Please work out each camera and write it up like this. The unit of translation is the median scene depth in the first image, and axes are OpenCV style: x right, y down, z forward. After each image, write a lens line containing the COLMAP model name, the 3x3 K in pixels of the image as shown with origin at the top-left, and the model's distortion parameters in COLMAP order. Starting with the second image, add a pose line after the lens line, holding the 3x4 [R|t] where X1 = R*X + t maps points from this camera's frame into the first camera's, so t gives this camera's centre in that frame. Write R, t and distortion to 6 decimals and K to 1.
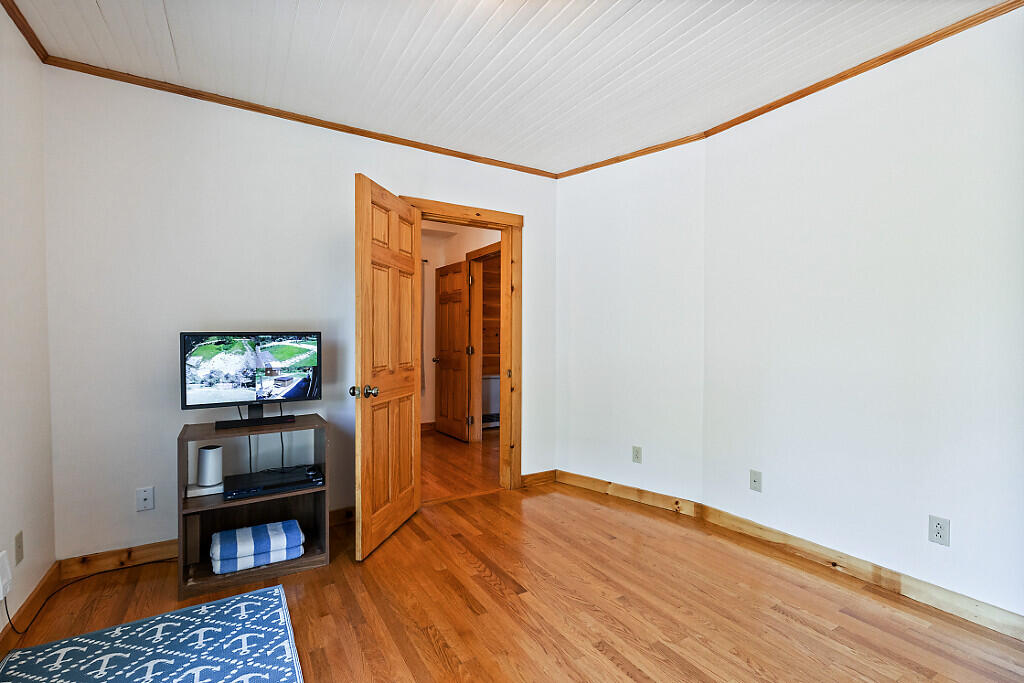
lens RADIAL K [[469.7, 0, 508.9], [0, 469.7, 339.2], [0, 0, 1]] dist [-0.001362, -0.001228]
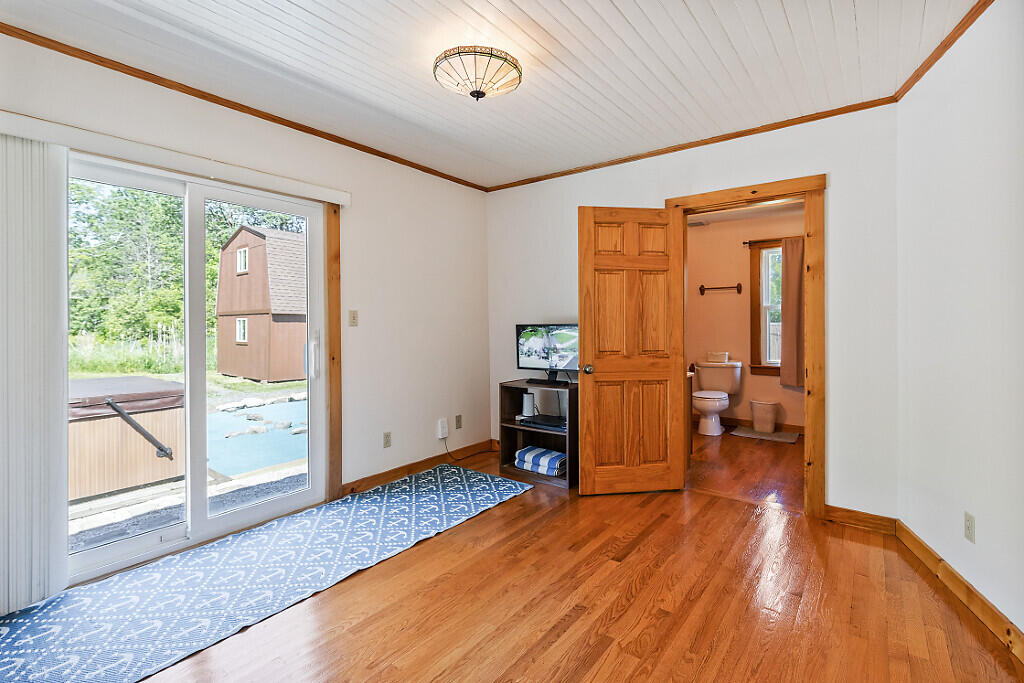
lens RADIAL K [[469.7, 0, 495.9], [0, 469.7, 322.9], [0, 0, 1]] dist [-0.001362, -0.001228]
pose [[0.336954, -0.003768, -0.941514, 0.866067], [-0.003363, 0.999981, -0.005205, -0.010275], [0.941515, 0.004920, 0.336935, 0.320735]]
